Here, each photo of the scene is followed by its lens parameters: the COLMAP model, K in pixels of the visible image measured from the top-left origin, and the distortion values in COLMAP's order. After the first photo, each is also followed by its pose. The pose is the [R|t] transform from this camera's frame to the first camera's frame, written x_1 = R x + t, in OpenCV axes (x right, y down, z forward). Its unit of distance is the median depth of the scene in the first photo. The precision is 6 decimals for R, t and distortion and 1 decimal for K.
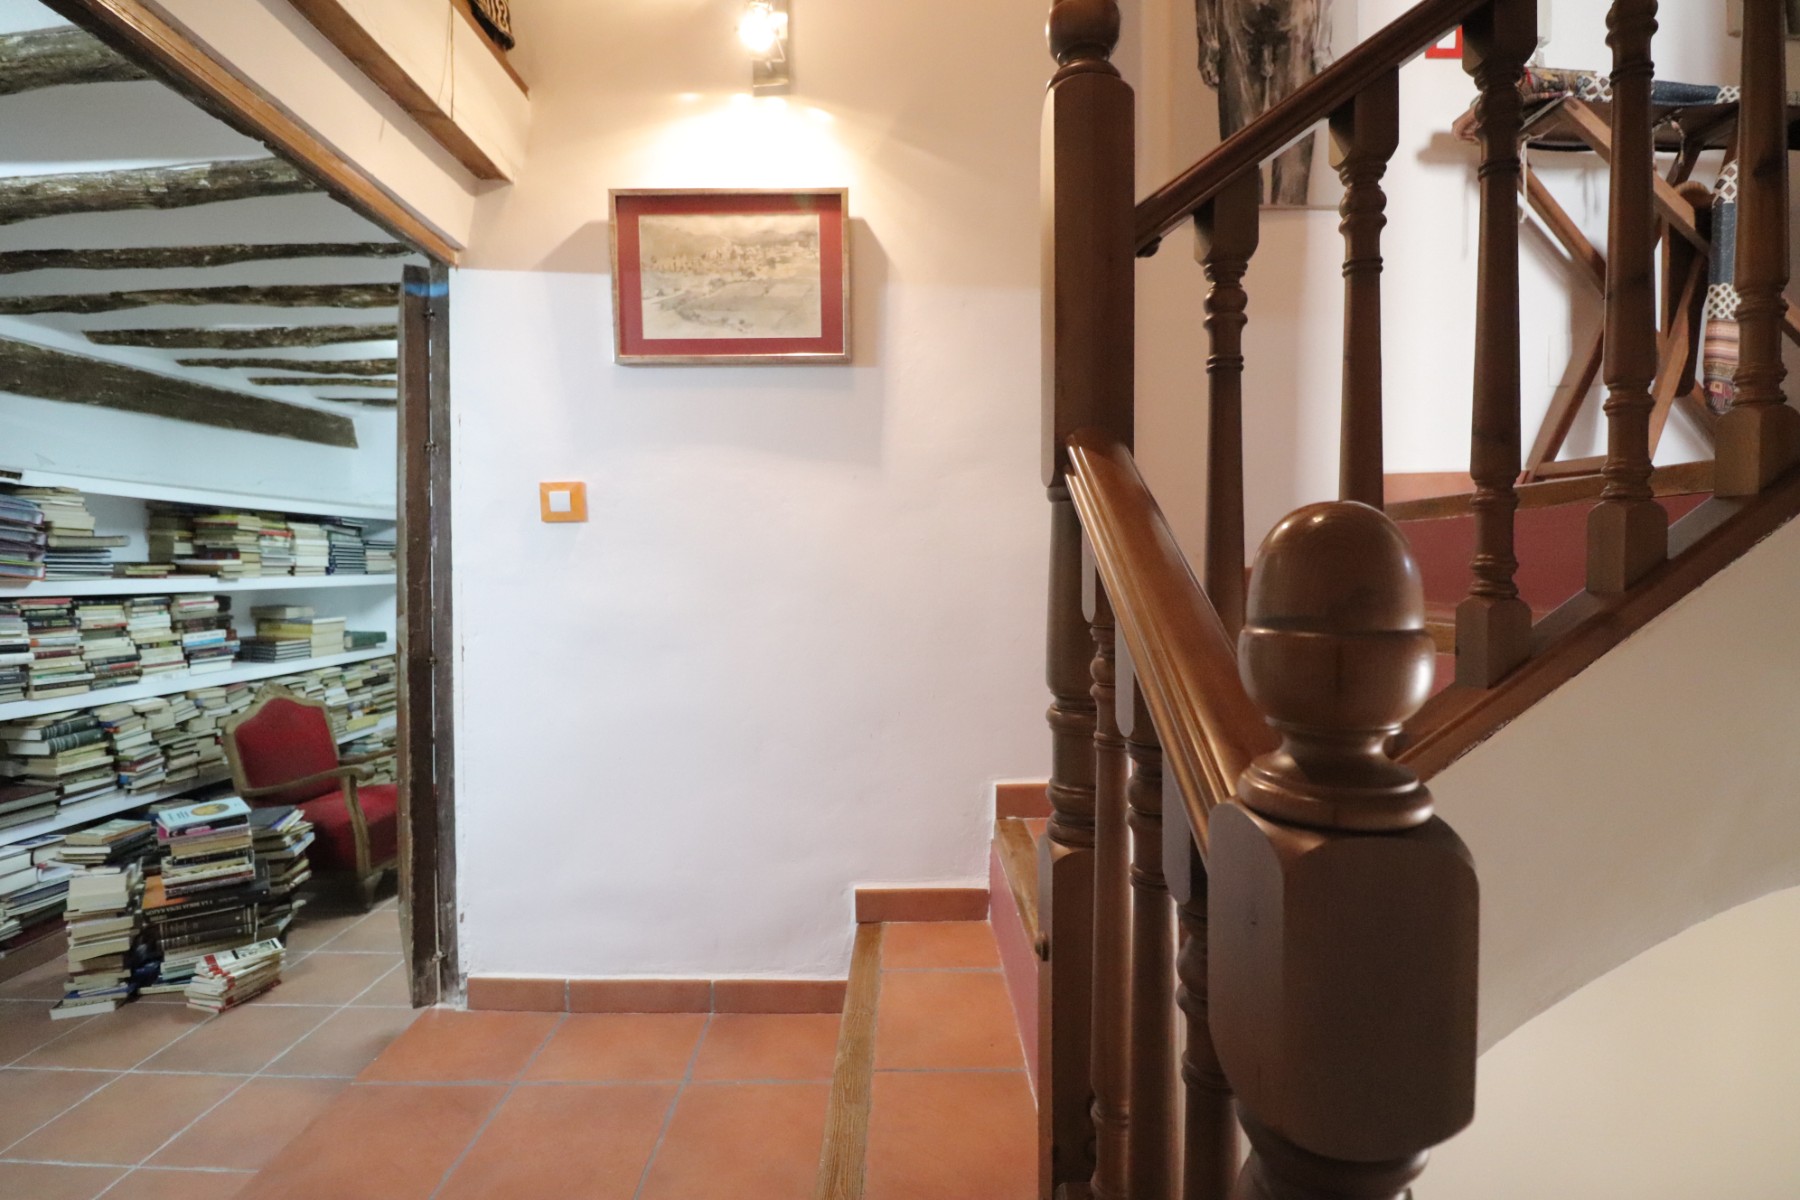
lens RADIAL K [[837.7, 0, 906.6], [0, 837.7, 595.1], [0, 0, 1]] dist [-0.012227, -0.006585]
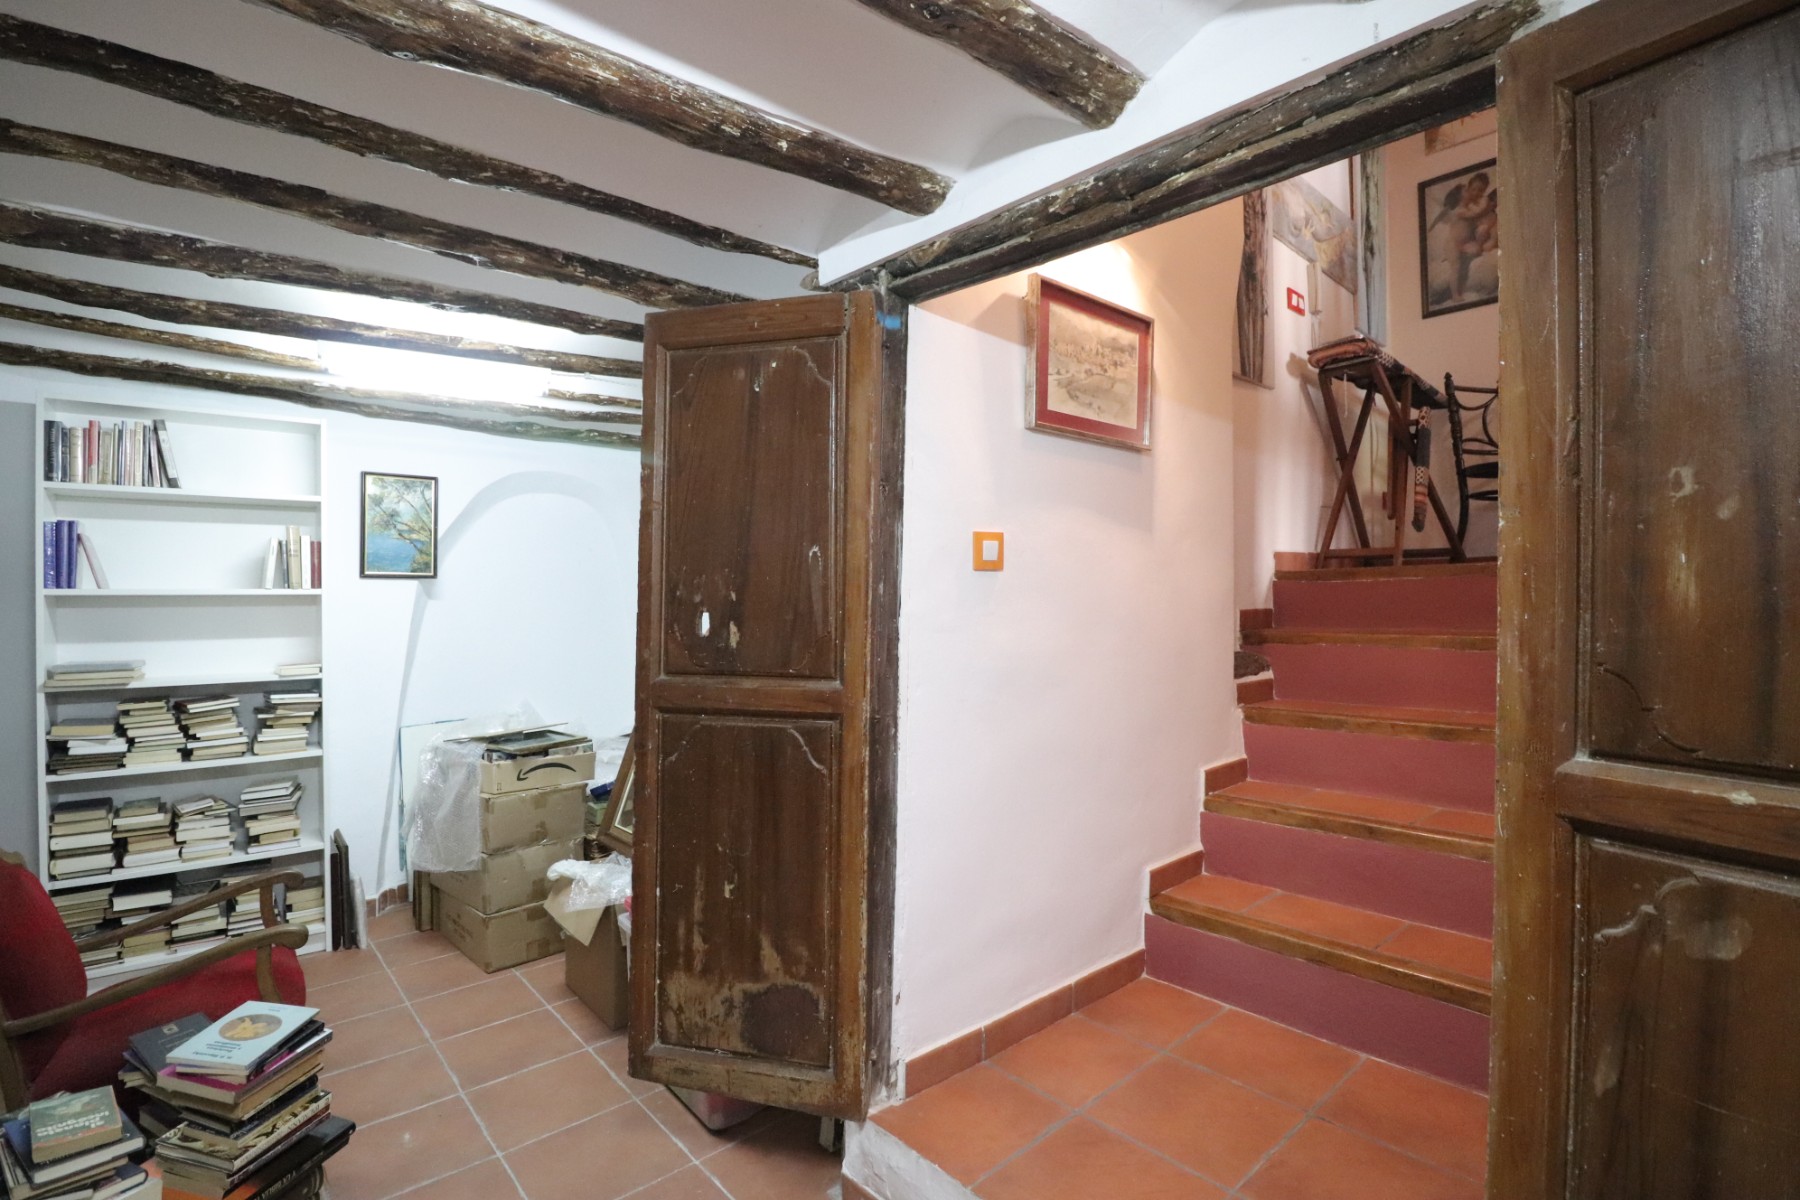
lens RADIAL K [[837.7, 0, 916.0], [0, 837.7, 597.1], [0, 0, 1]] dist [-0.012227, -0.006585]
pose [[0.746550, 0.002286, 0.665326, -1.192376], [0.031941, 0.998718, -0.039272, -0.017260], [-0.664563, 0.050569, 0.745519, 0.294979]]
